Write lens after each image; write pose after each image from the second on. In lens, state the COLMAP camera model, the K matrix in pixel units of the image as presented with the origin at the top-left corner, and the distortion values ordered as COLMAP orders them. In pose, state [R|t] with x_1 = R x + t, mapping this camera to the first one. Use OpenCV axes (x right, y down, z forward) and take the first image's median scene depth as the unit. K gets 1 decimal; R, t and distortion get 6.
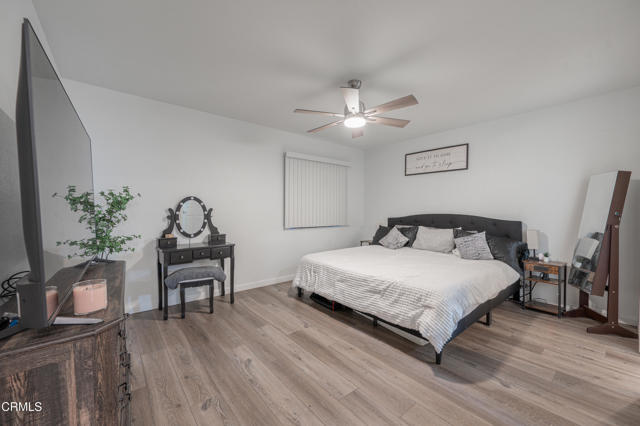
lens RADIAL K [[251.0, 0, 317.0], [0, 251.0, 213.3], [0, 0, 1]] dist [-0.001988, -0.000137]
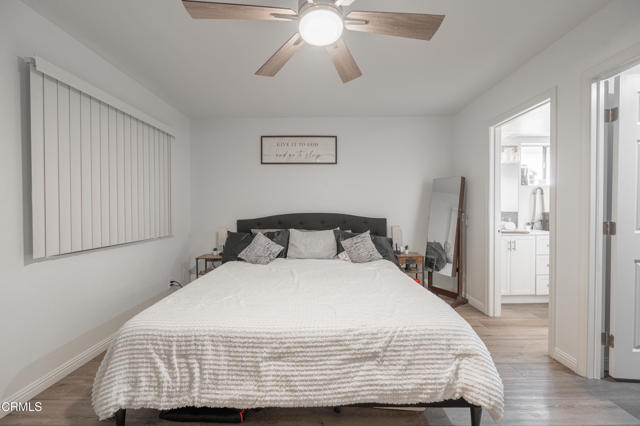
lens RADIAL K [[251.0, 0, 321.5], [0, 251.0, 213.8], [0, 0, 1]] dist [-0.001988, -0.000137]
pose [[0.635188, -0.022635, 0.772026, -0.158748], [0.019724, 0.999720, 0.013082, -0.006084], [-0.772105, 0.006918, 0.635457, 0.476240]]
